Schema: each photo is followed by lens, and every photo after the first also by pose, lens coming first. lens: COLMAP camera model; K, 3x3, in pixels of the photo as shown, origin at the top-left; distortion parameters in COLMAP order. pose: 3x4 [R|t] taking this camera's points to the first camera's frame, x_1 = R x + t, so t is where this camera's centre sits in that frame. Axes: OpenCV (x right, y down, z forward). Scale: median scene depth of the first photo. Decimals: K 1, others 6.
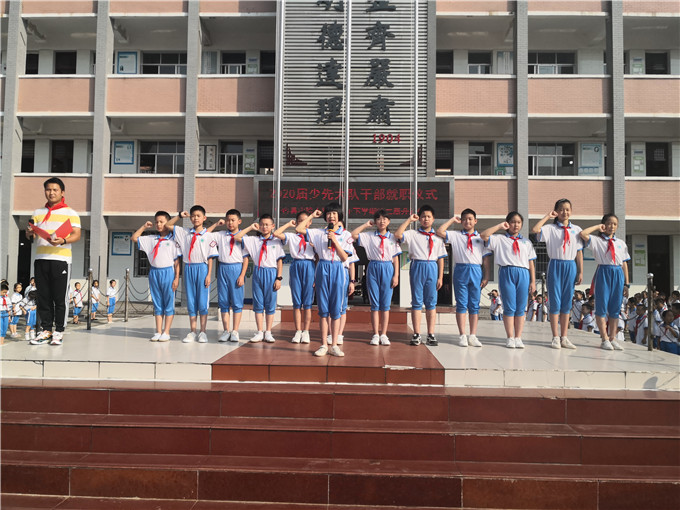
lens RADIAL K [[550.0, 0, 340.0], [0, 550.0, 255.0], [0, 0, 1]] dist [0.001449, -0.036106]
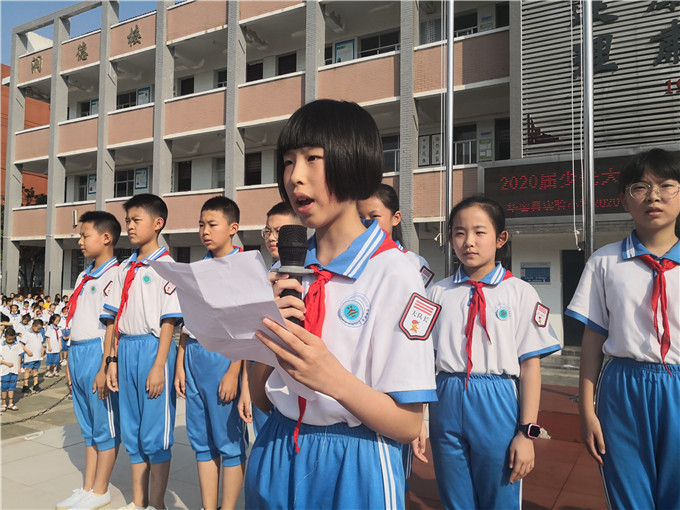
lens RADIAL K [[550.0, 0, 340.0], [0, 550.0, 255.0], [0, 0, 1]] dist [0.001449, -0.036106]
pose [[0.879181, -0.024386, -0.475864, 0.022460], [0.018773, 0.999687, -0.016546, -0.011429], [0.476118, 0.005613, 0.879363, 0.240868]]
